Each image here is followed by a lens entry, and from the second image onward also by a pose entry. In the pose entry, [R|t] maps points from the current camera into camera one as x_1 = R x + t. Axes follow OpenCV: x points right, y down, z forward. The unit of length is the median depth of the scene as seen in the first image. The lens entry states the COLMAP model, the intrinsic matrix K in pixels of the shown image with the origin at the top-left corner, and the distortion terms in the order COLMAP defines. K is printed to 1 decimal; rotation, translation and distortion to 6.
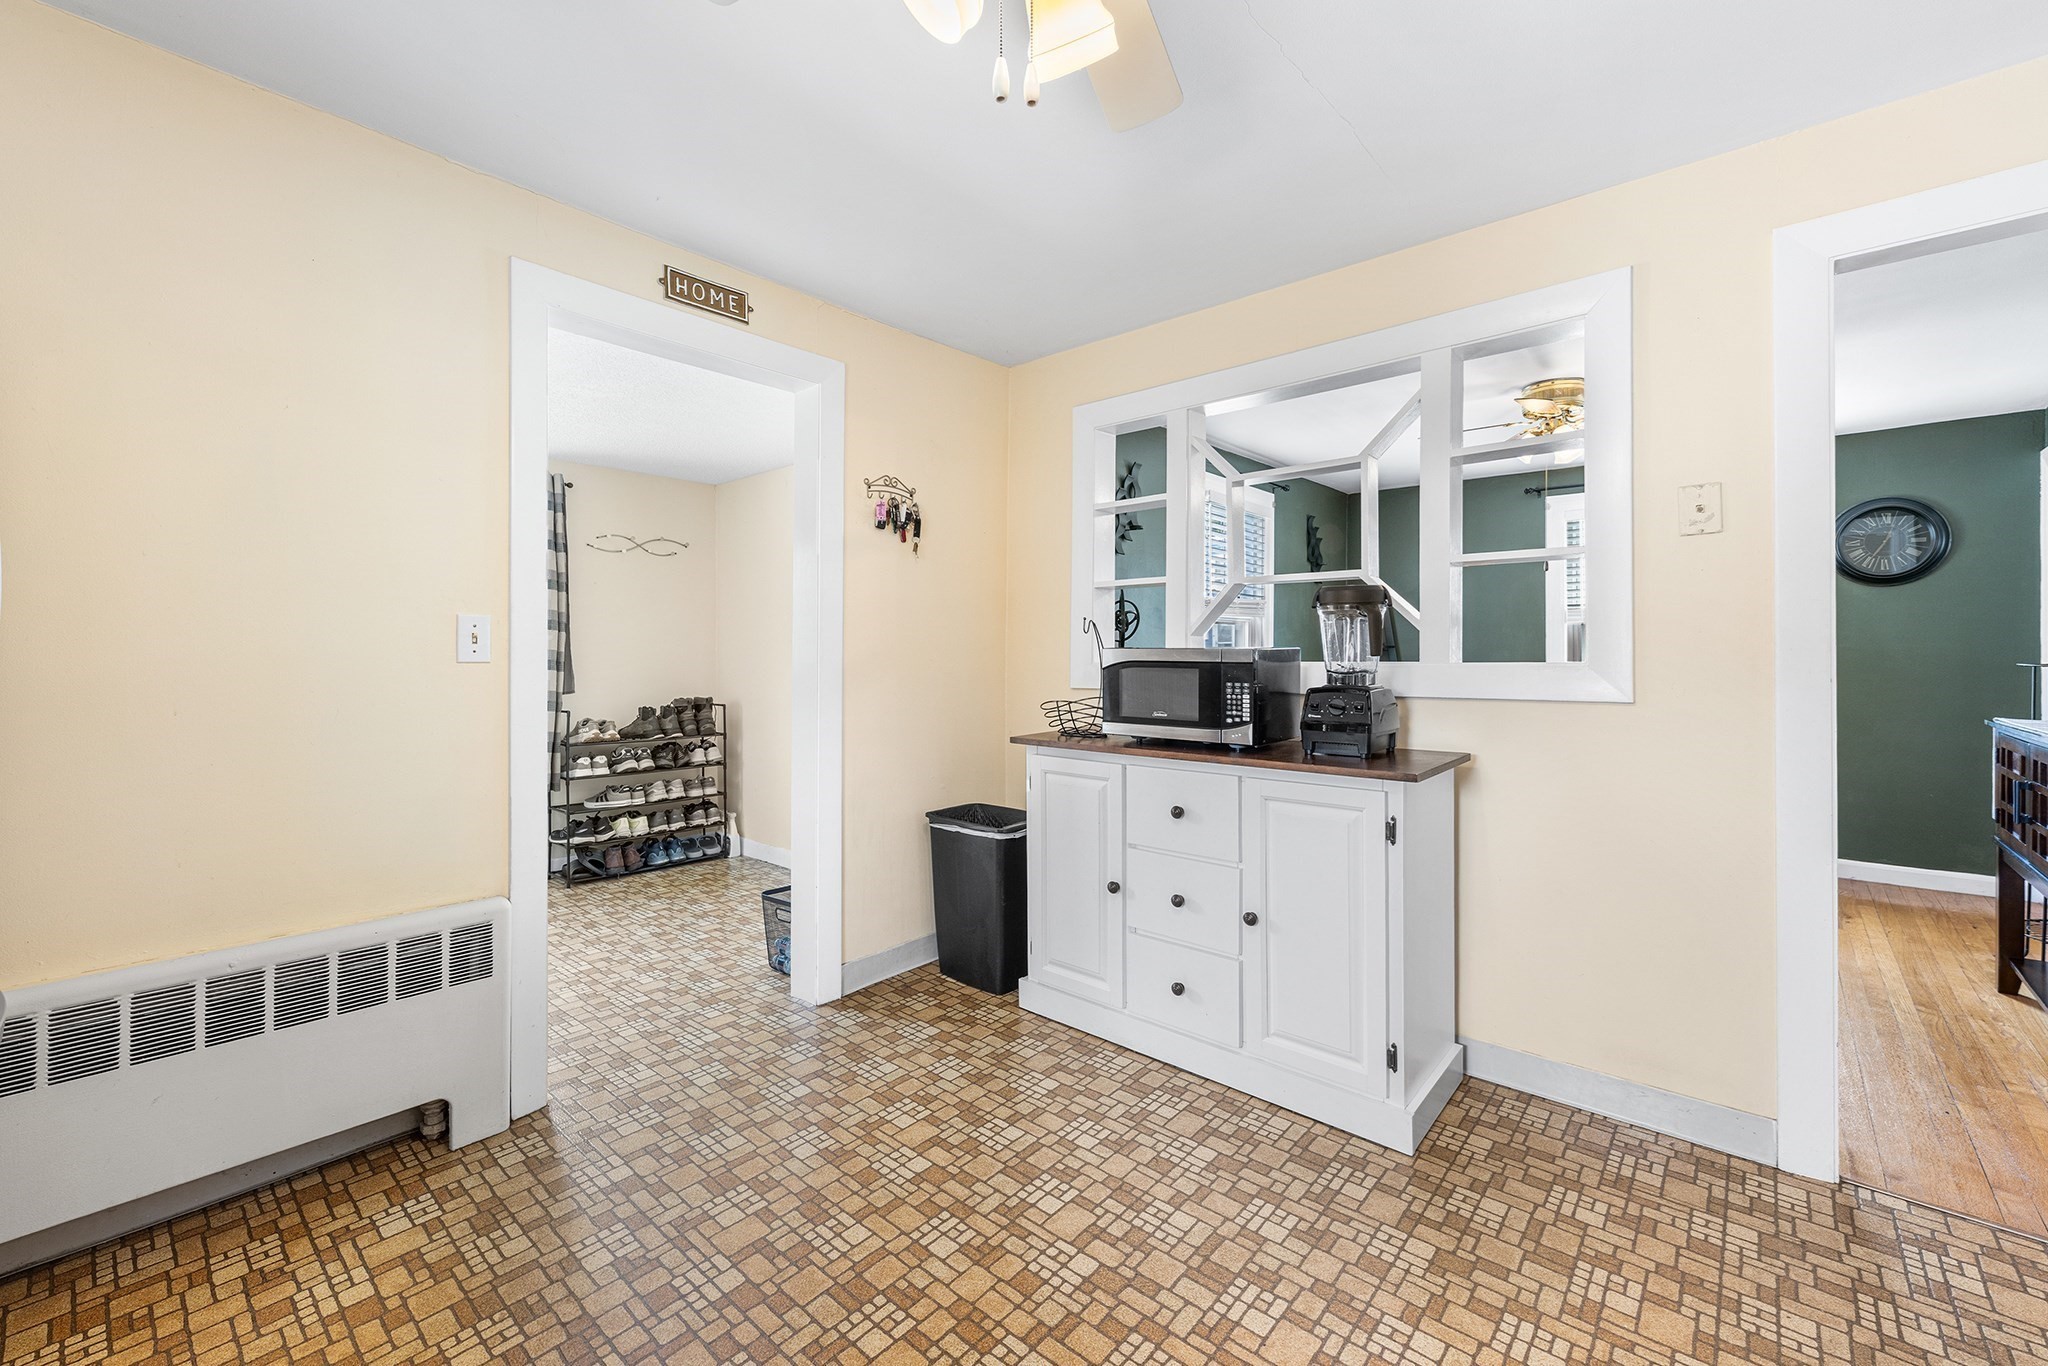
lens RADIAL K [[863.7, 0, 1027.3], [0, 863.7, 651.5], [0, 0, 1]] dist [0.012119, 0.000131]
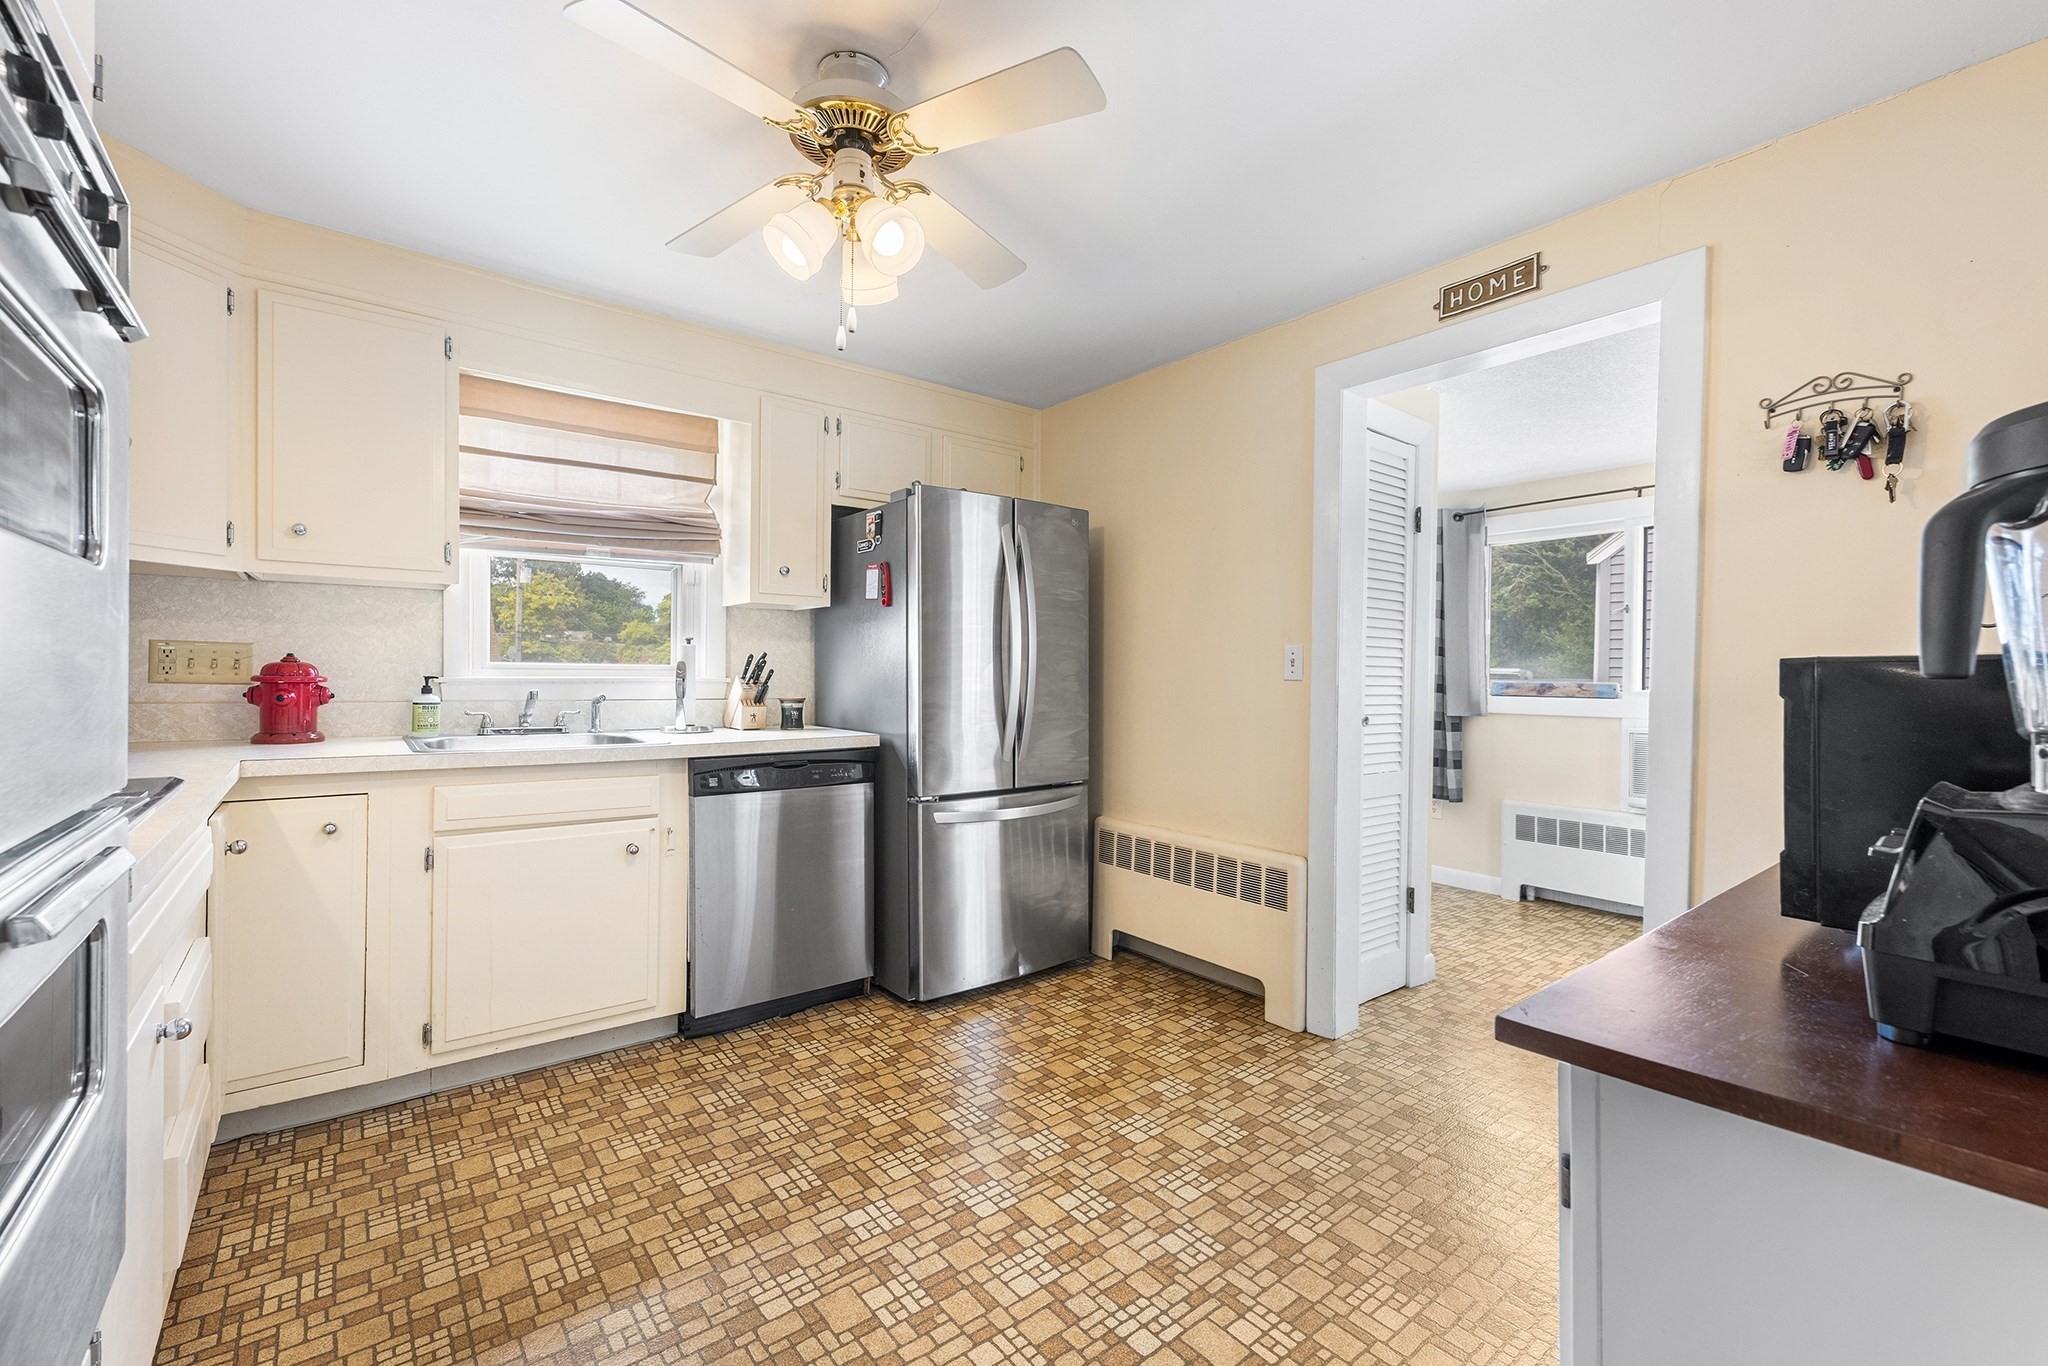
lens RADIAL K [[834.6, 0, 1021.2], [0, 834.6, 680.9], [0, 0, 1]] dist [-0.002125, -0.000459]
pose [[-0.179126, 0.006266, -0.983806, 0.823724], [-0.002597, 0.999973, 0.006842, 0.006329], [0.983823, 0.003780, -0.179104, 0.917931]]
